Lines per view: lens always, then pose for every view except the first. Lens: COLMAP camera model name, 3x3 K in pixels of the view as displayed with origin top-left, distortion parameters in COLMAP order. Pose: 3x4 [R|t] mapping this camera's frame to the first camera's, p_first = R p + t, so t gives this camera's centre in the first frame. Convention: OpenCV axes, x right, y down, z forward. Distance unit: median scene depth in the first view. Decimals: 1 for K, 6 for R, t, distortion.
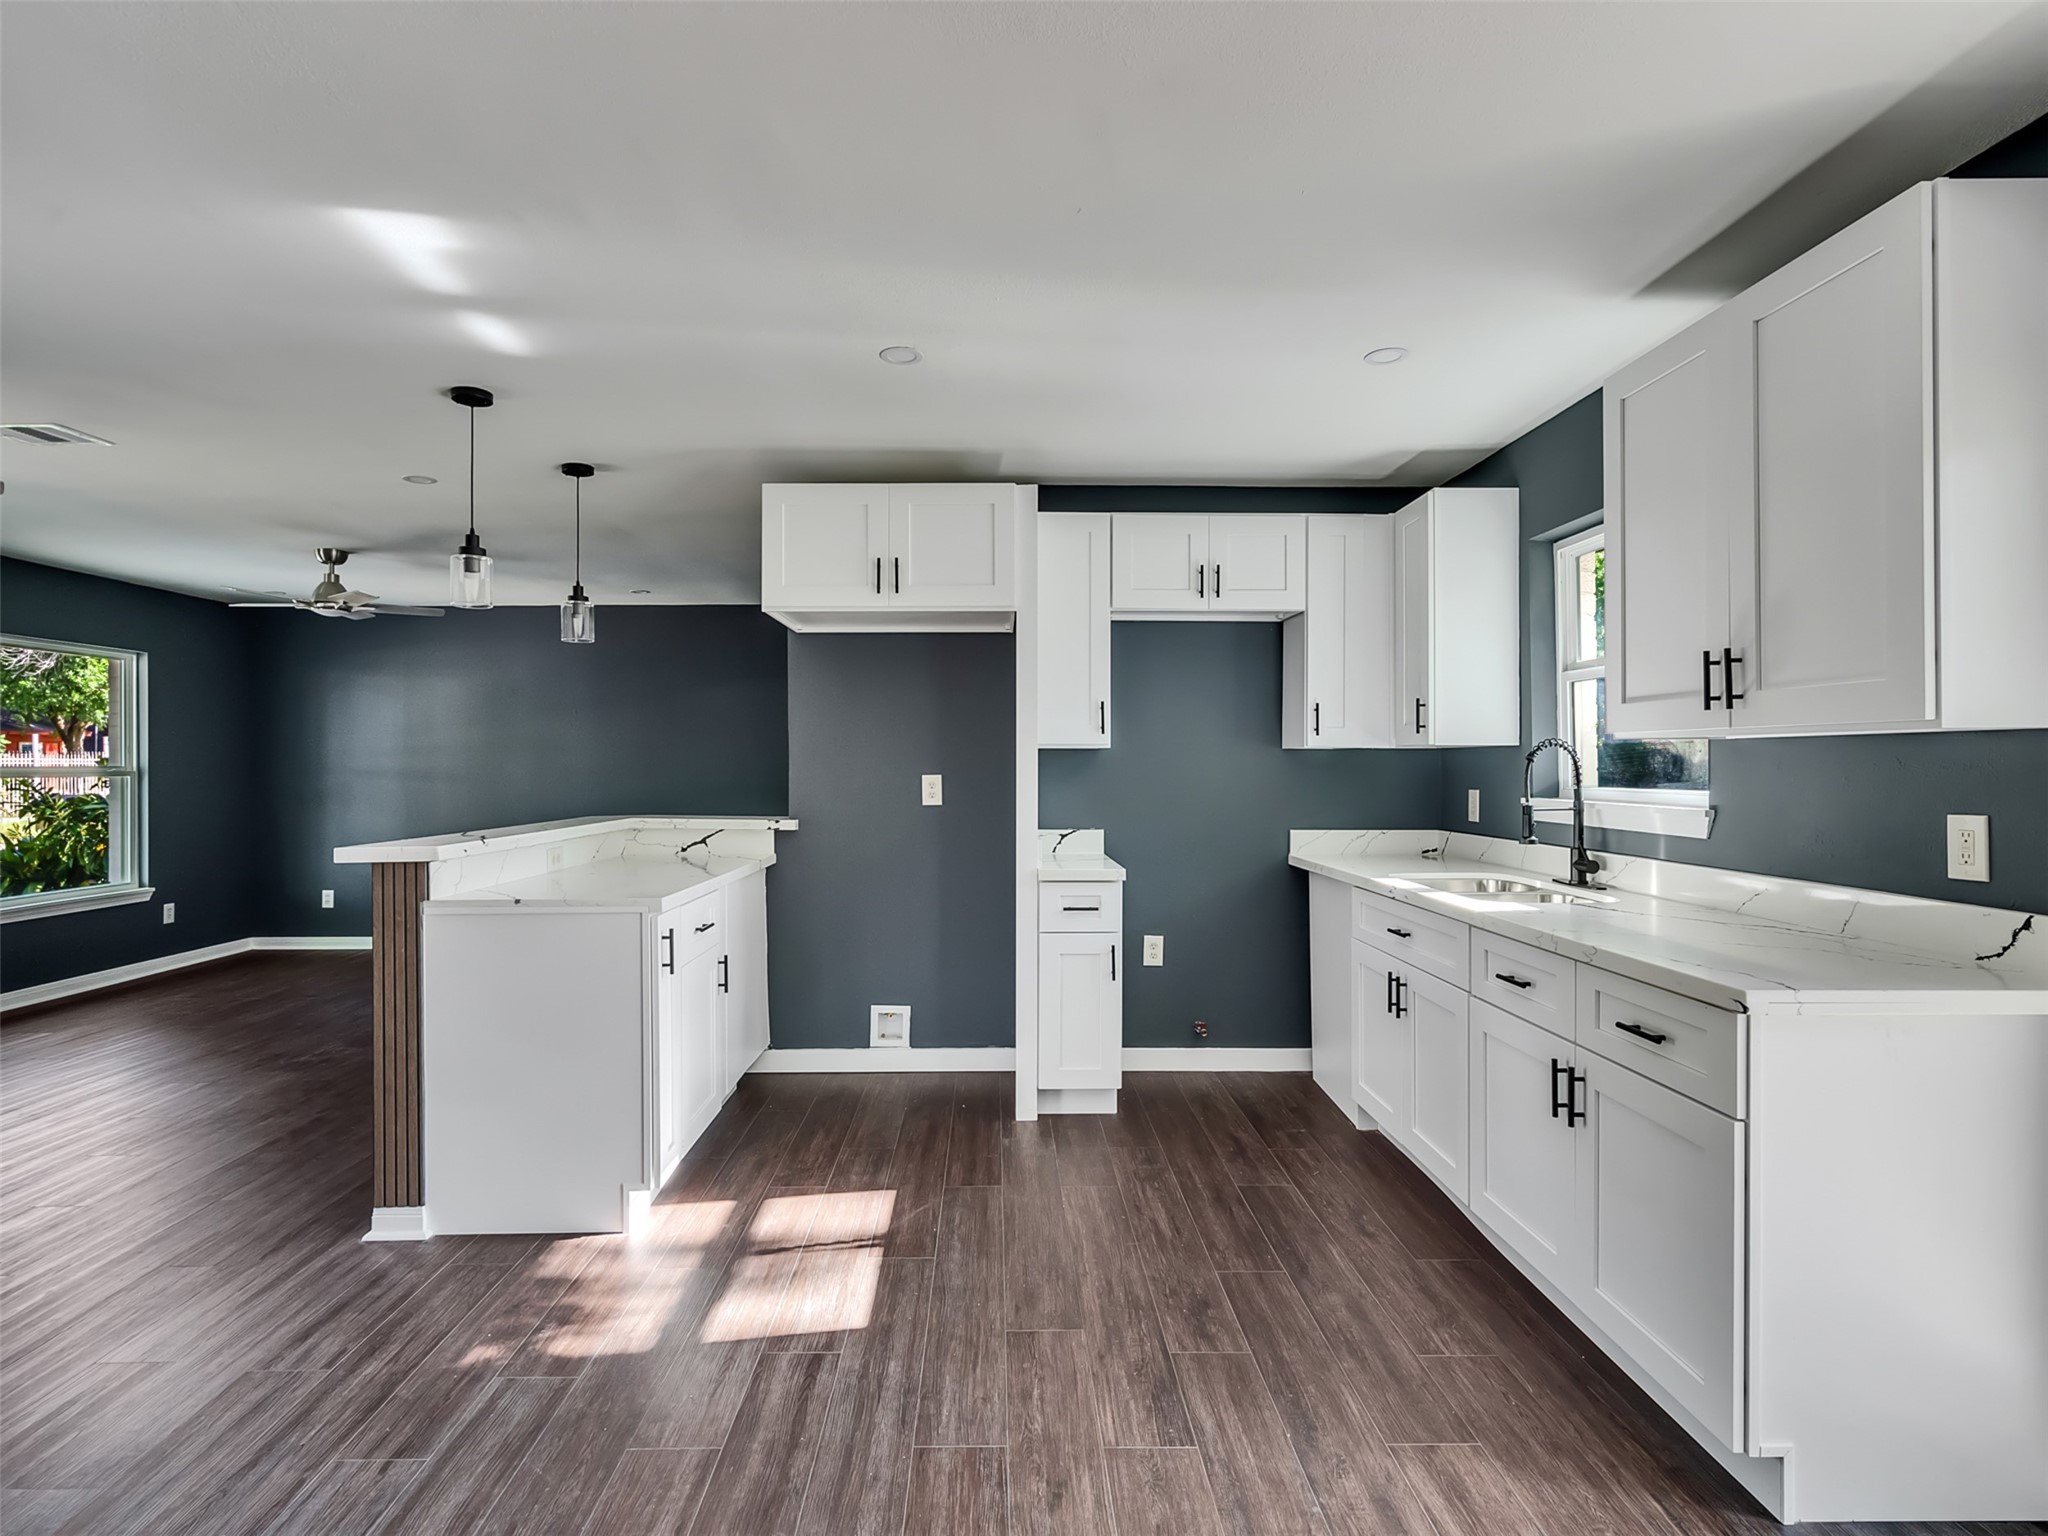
lens RADIAL K [[1047.7, 0, 1003.5], [0, 1047.7, 767.6], [0, 0, 1]] dist [-0.008529, 0.008099]
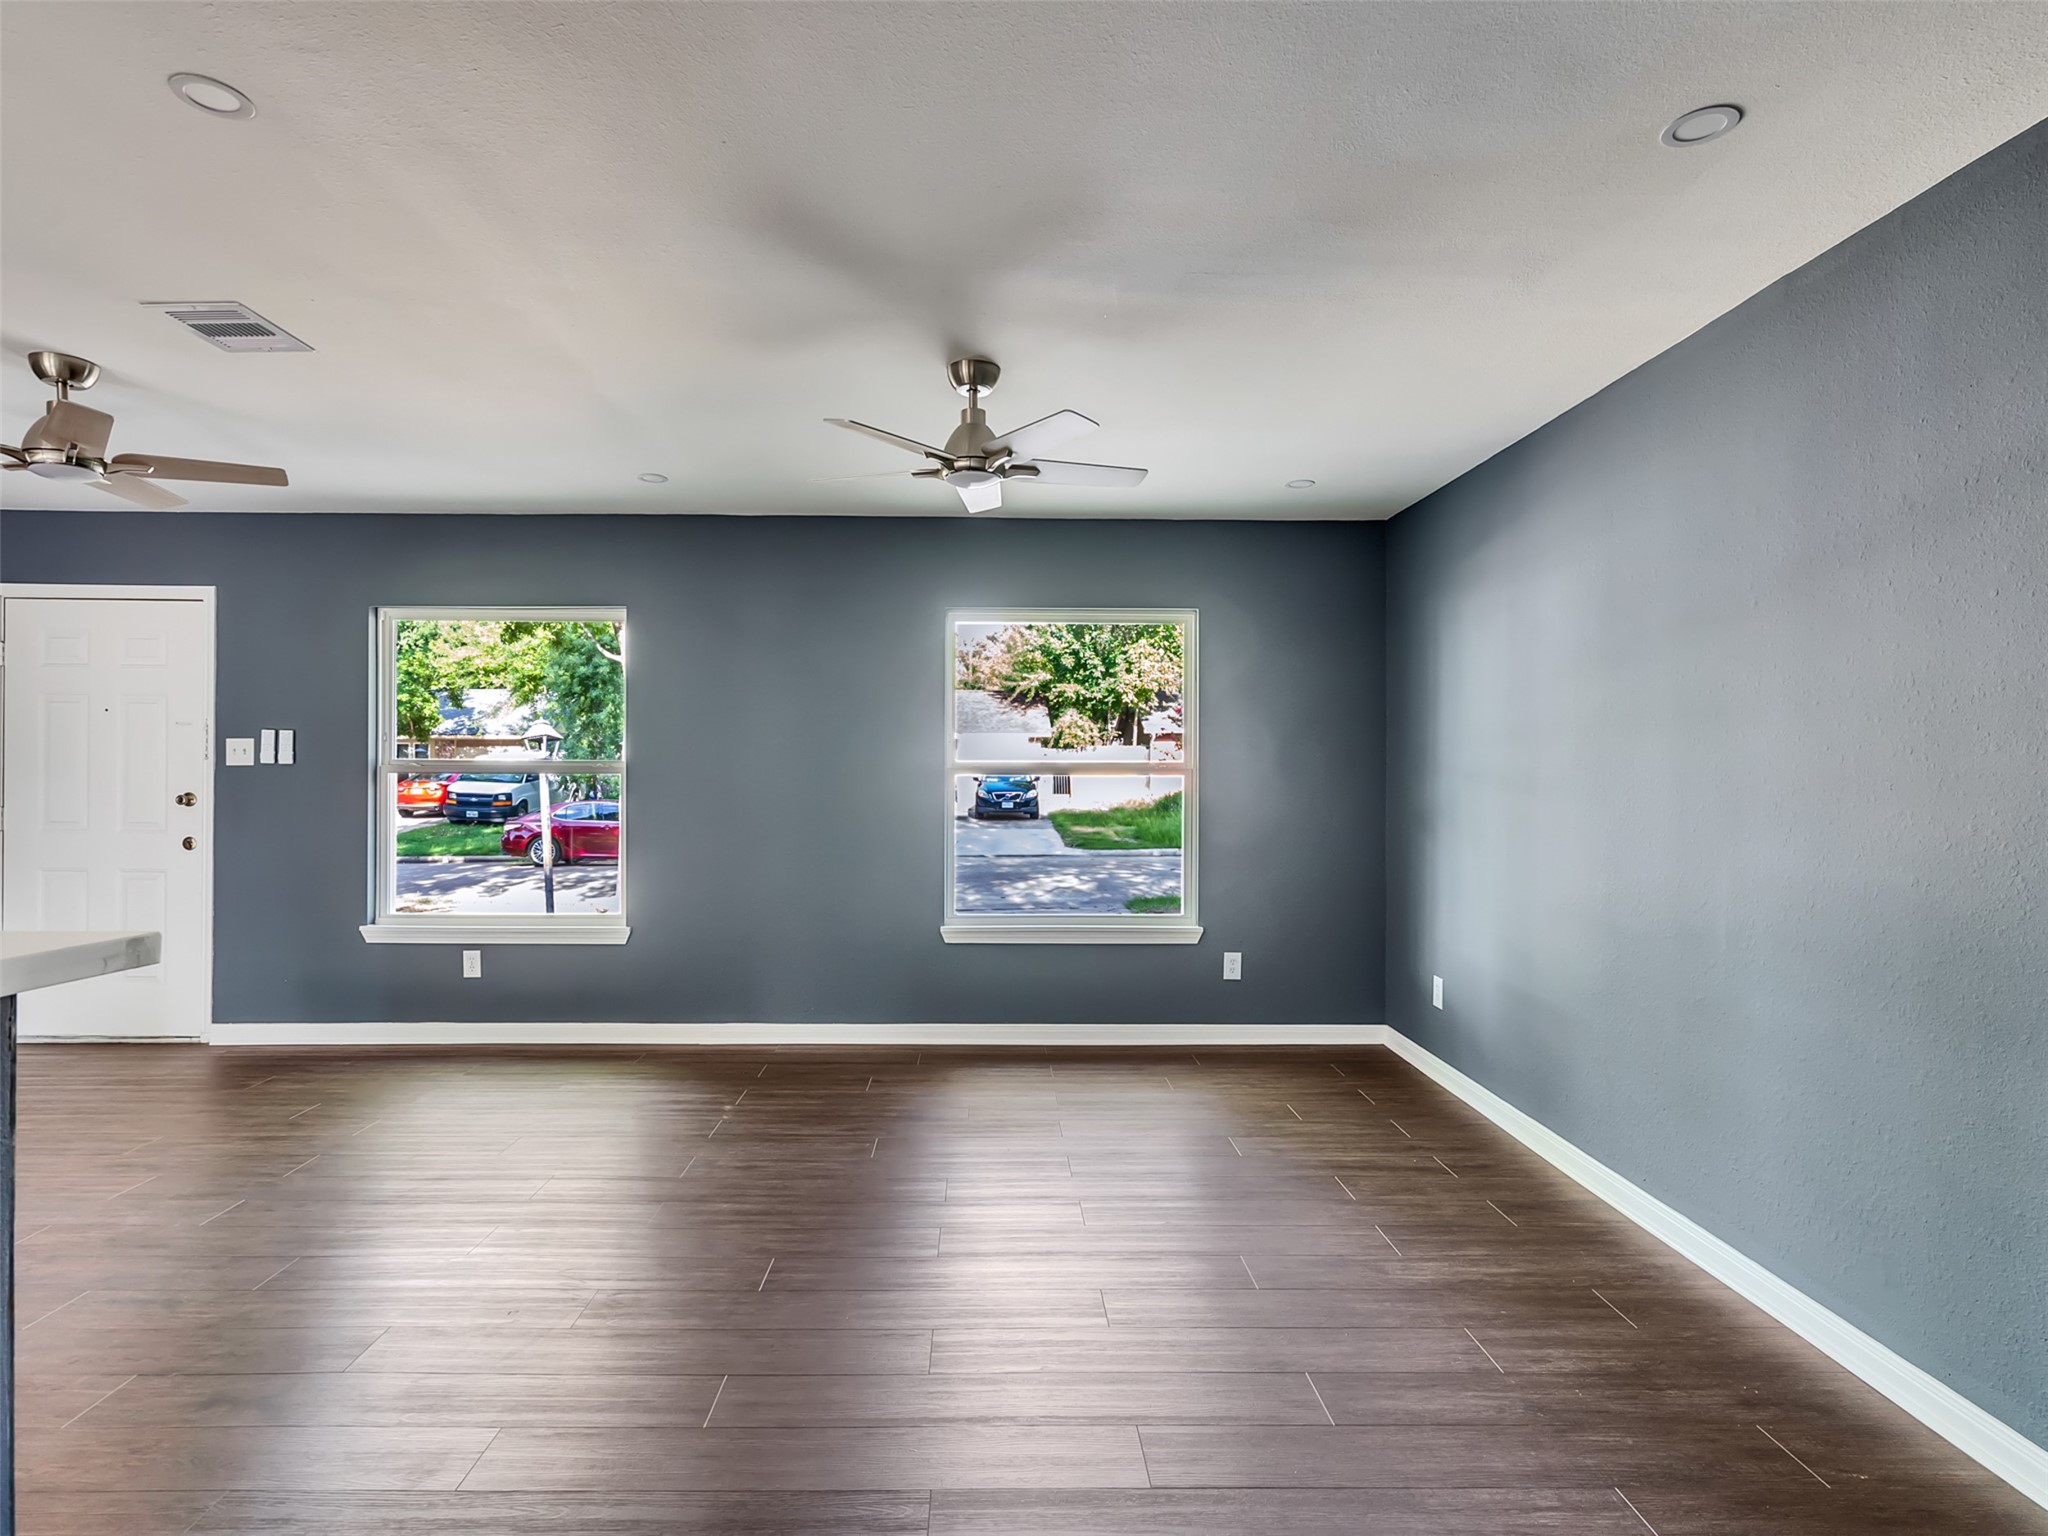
lens RADIAL K [[1047.7, 0, 1003.2], [0, 1047.7, 769.2], [0, 0, 1]] dist [-0.008529, 0.008099]
pose [[0.008074, 0.004893, -0.999955, -0.149107], [-0.002832, 0.999984, 0.004871, 0.003574], [0.999963, 0.002792, 0.008088, 1.713904]]
